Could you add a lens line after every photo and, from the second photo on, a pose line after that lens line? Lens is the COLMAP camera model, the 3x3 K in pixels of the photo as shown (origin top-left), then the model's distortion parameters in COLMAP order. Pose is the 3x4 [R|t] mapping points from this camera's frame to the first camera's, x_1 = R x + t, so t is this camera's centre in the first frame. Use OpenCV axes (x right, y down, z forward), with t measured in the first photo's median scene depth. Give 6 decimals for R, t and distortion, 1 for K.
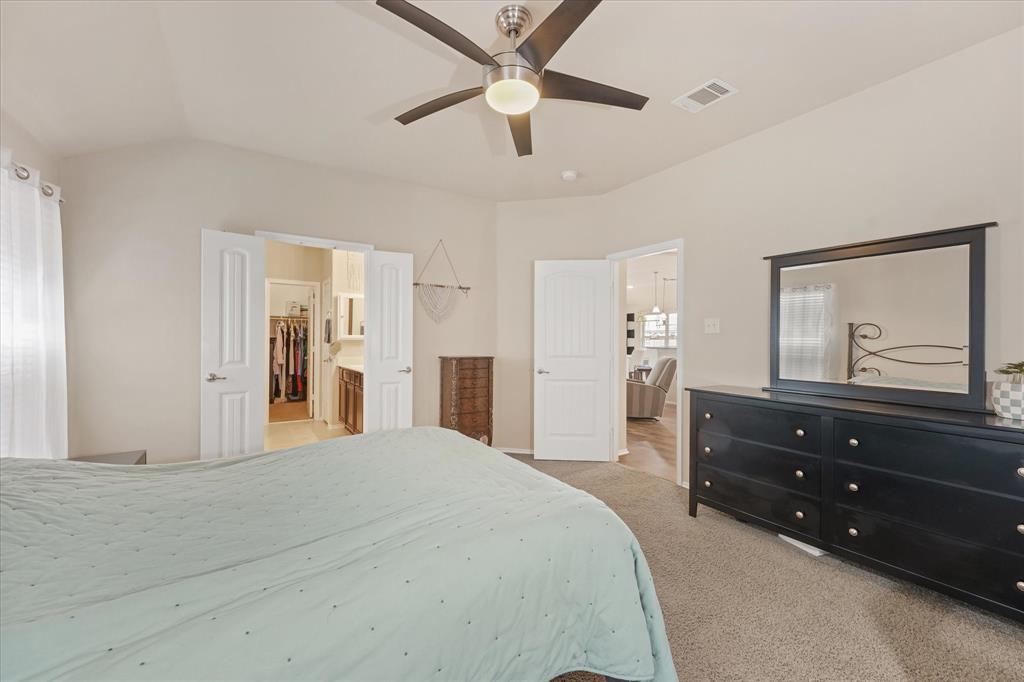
lens RADIAL K [[410.2, 0, 510.0], [0, 410.2, 333.4], [0, 0, 1]] dist [0.004312, 0.000177]
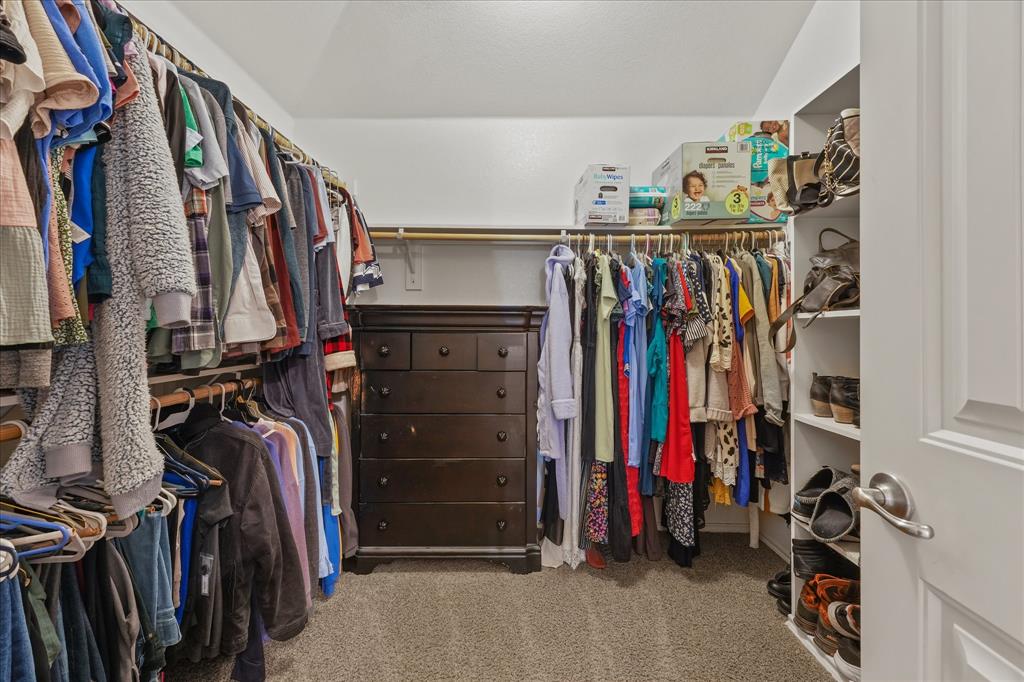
lens RADIAL K [[410.2, 0, 510.0], [0, 410.2, 333.4], [0, 0, 1]] dist [0.004312, 0.000177]
pose [[0.823737, -0.000671, -0.566972, -0.462549], [0.005019, 0.999969, 0.006108, 0.025079], [0.566950, -0.007877, 0.823714, 0.810218]]
